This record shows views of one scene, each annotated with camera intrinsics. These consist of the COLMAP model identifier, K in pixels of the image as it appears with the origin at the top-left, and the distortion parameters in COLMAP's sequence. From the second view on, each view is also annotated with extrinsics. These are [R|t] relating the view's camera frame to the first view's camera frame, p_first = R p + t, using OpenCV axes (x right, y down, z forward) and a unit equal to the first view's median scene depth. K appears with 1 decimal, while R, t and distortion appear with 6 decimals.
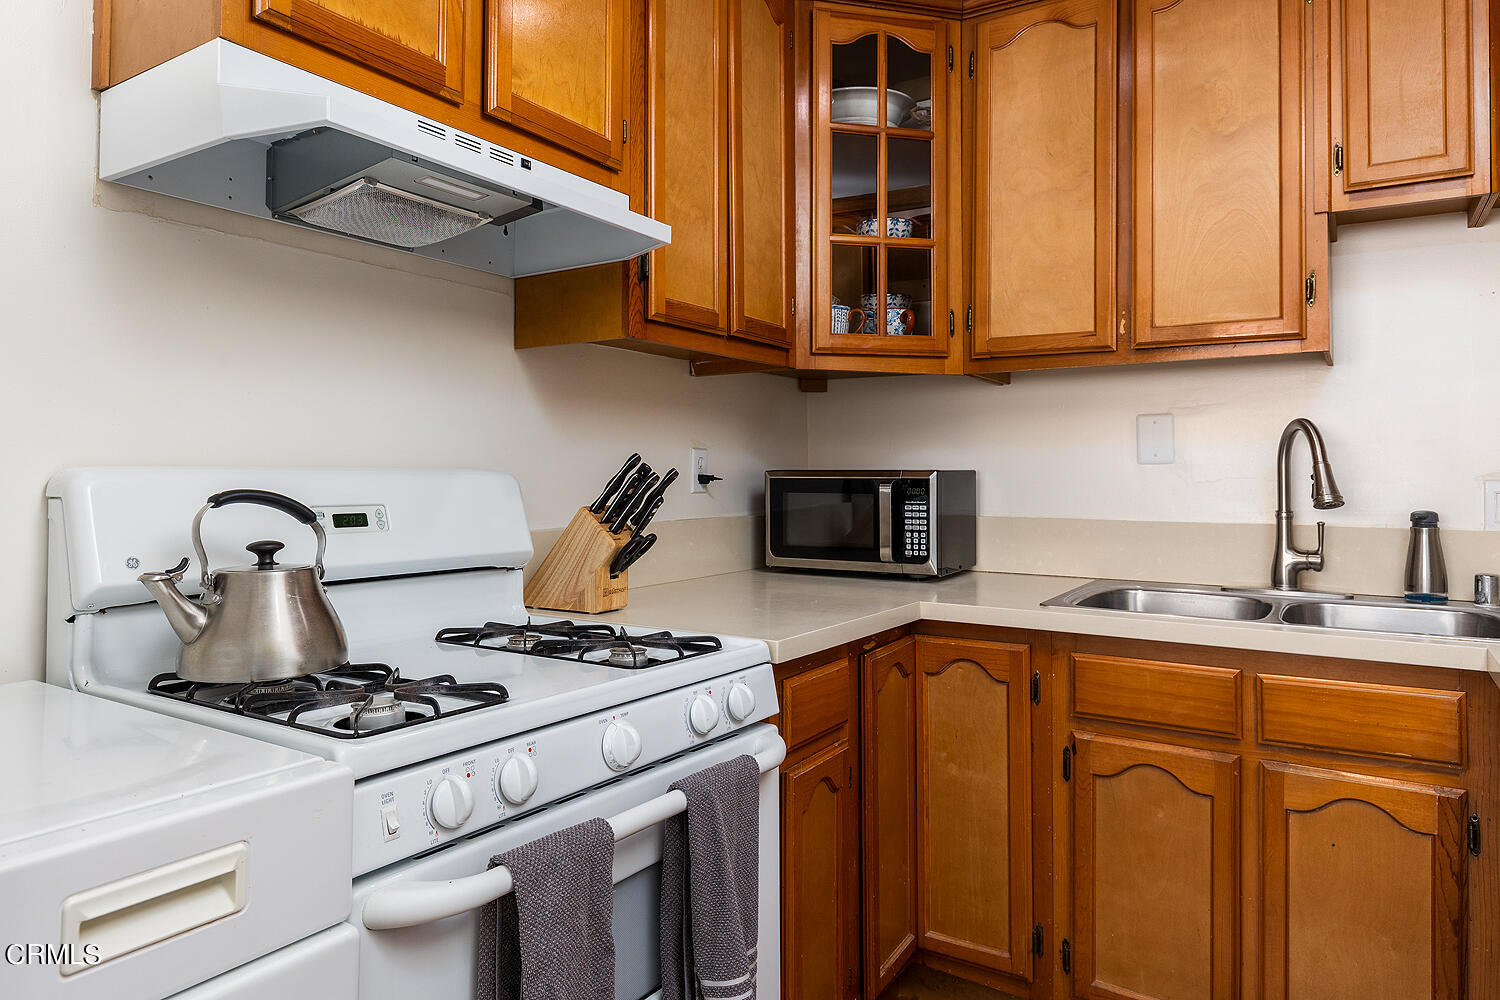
lens RADIAL K [[960.5, 0, 775.7], [0, 960.5, 460.1], [0, 0, 1]] dist [-0.001544, -0.001583]
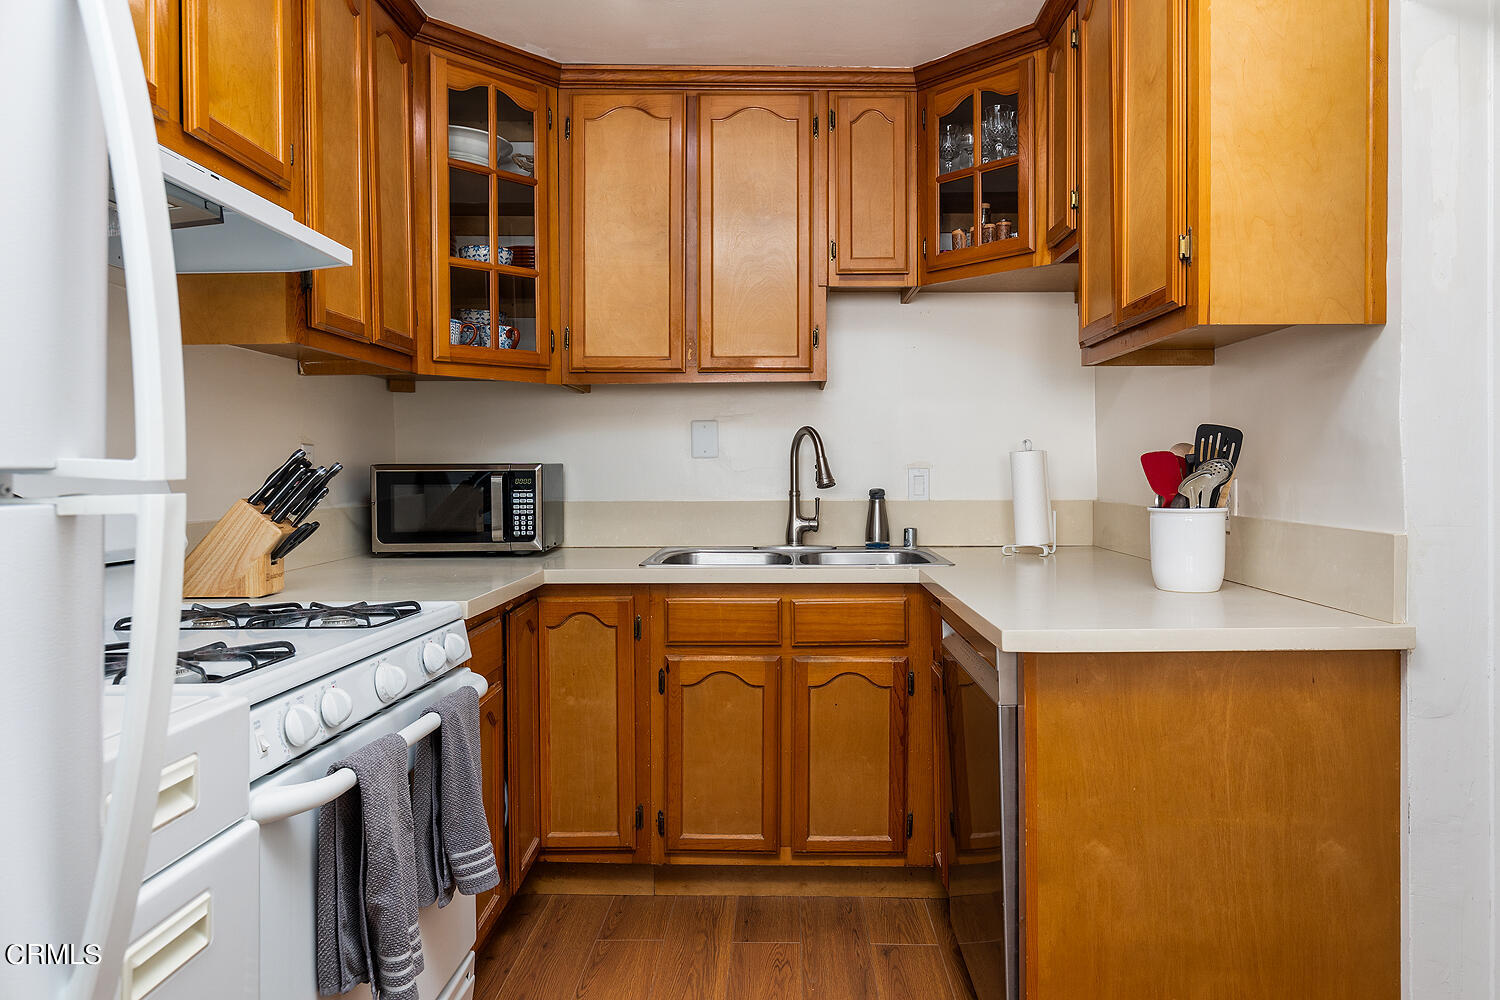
lens RADIAL K [[960.5, 0, 750.8], [0, 960.5, 492.2], [0, 0, 1]] dist [-0.001544, -0.001583]
pose [[0.867325, -0.019561, 0.497357, -0.254821], [-0.000195, 0.999214, 0.039639, -0.001643], [-0.497742, -0.034477, 0.866640, -0.220898]]
